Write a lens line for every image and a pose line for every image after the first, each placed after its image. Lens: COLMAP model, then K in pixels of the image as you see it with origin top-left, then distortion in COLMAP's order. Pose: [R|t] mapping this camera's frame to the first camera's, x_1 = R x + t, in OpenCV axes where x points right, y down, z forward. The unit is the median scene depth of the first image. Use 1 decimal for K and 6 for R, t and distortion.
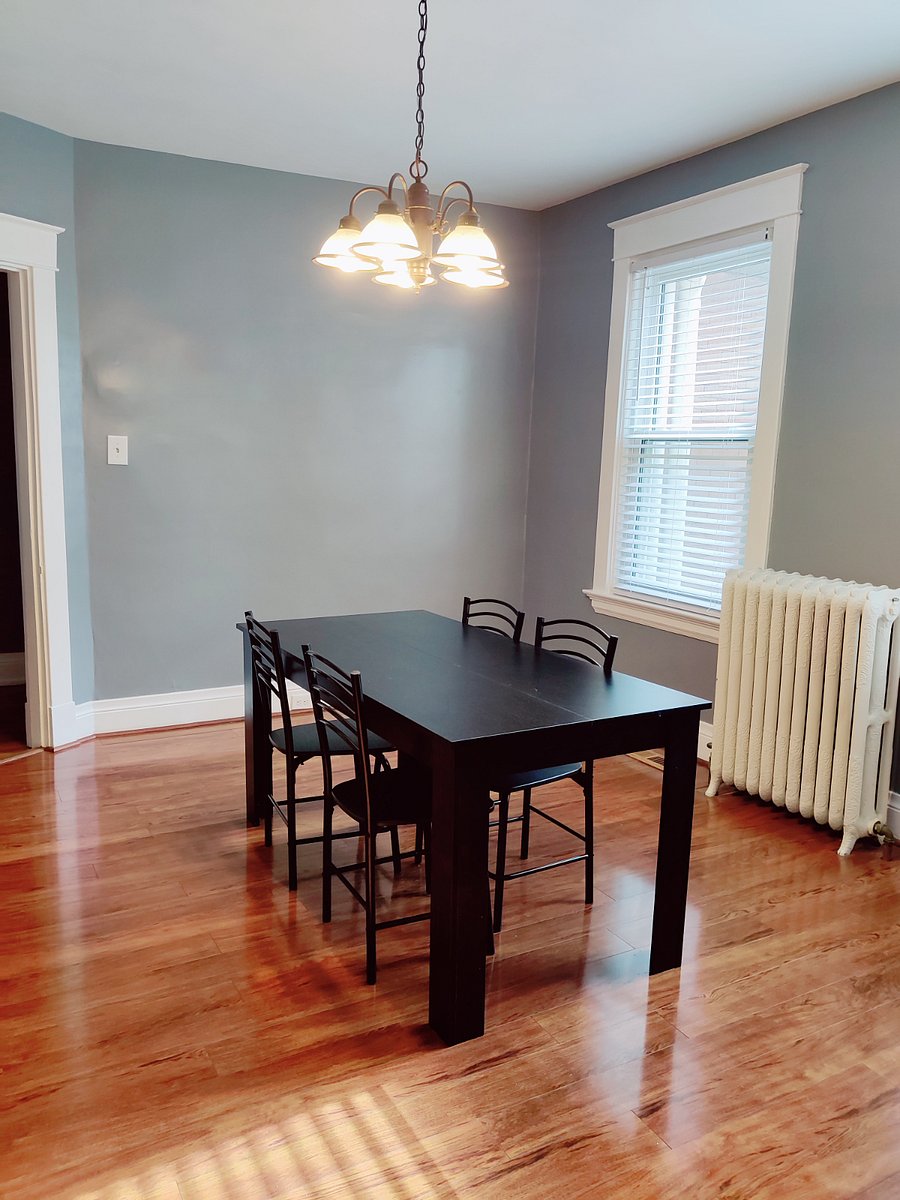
lens RADIAL K [[917.9, 0, 395.2], [0, 917.9, 576.8], [0, 0, 1]] dist [-0.001770, -0.004886]
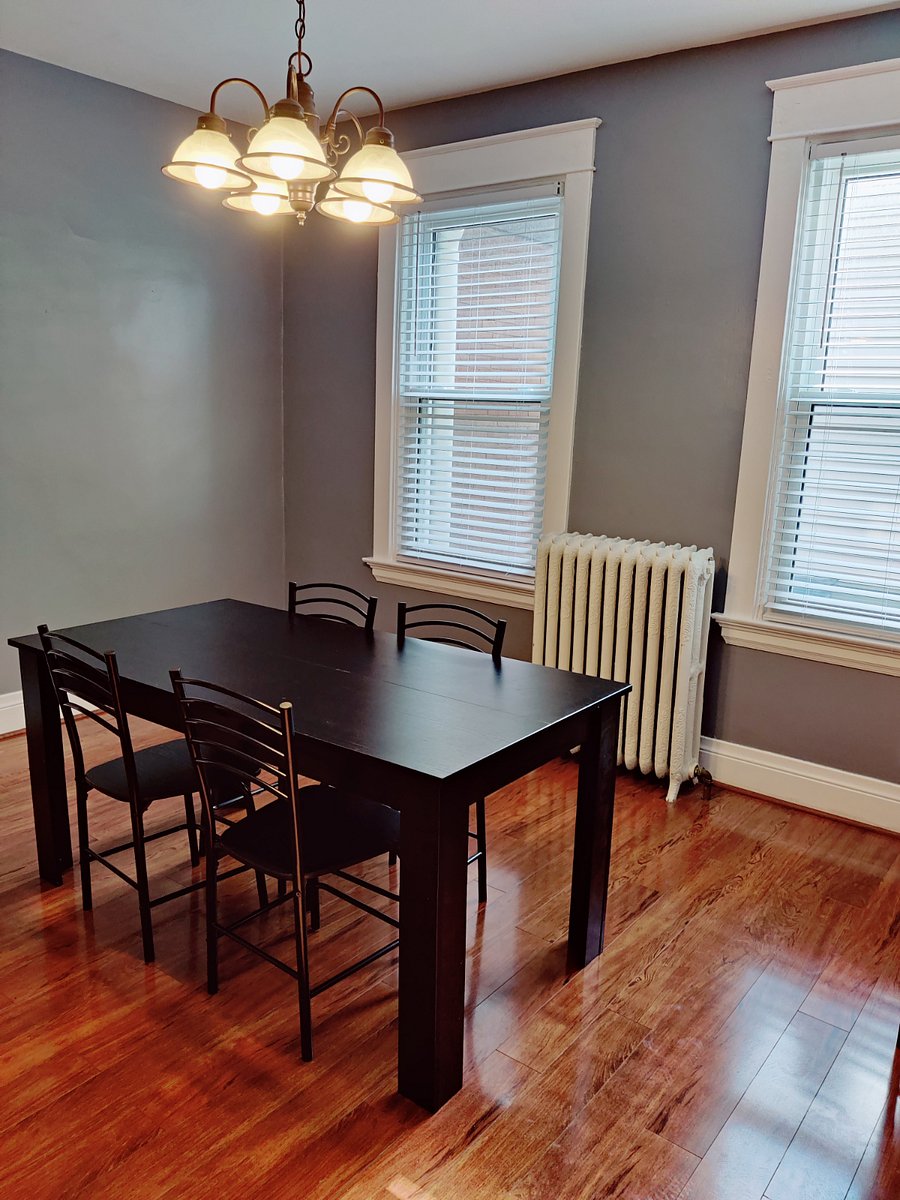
lens RADIAL K [[923.2, 0, 442.9], [0, 923.2, 600.0], [0, 0, 1]] dist [0.031658, -0.049280]
pose [[0.906510, -0.080568, 0.414424, -0.183861], [0.045953, 0.994620, 0.092846, -0.042433], [-0.419675, -0.065122, 0.905335, 0.154697]]
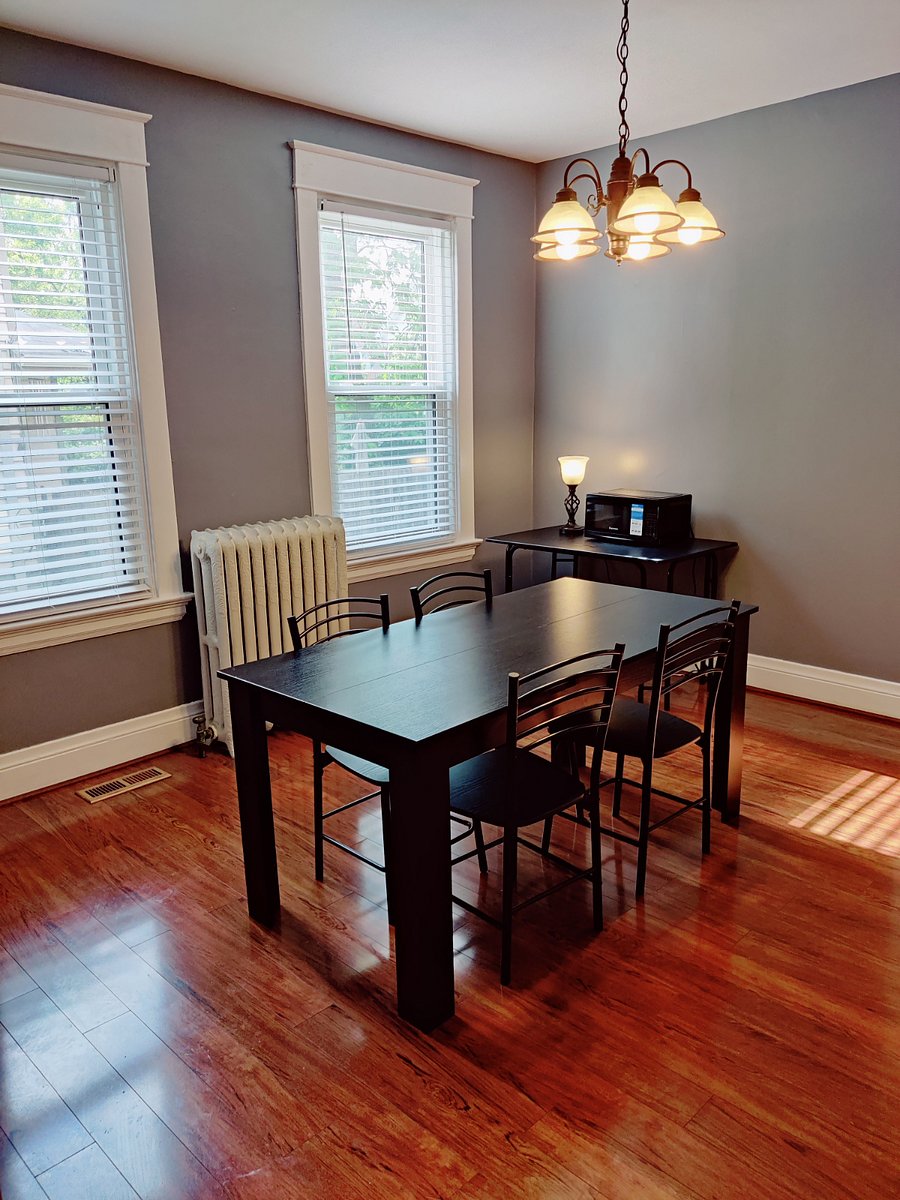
lens RADIAL K [[923.2, 0, 442.9], [0, 923.2, 600.0], [0, 0, 1]] dist [0.031658, -0.049280]
pose [[-0.315499, -0.221227, 0.922778, -0.779105], [0.145218, 0.949734, 0.277340, -0.217712], [-0.937748, 0.221505, -0.267514, 1.249269]]
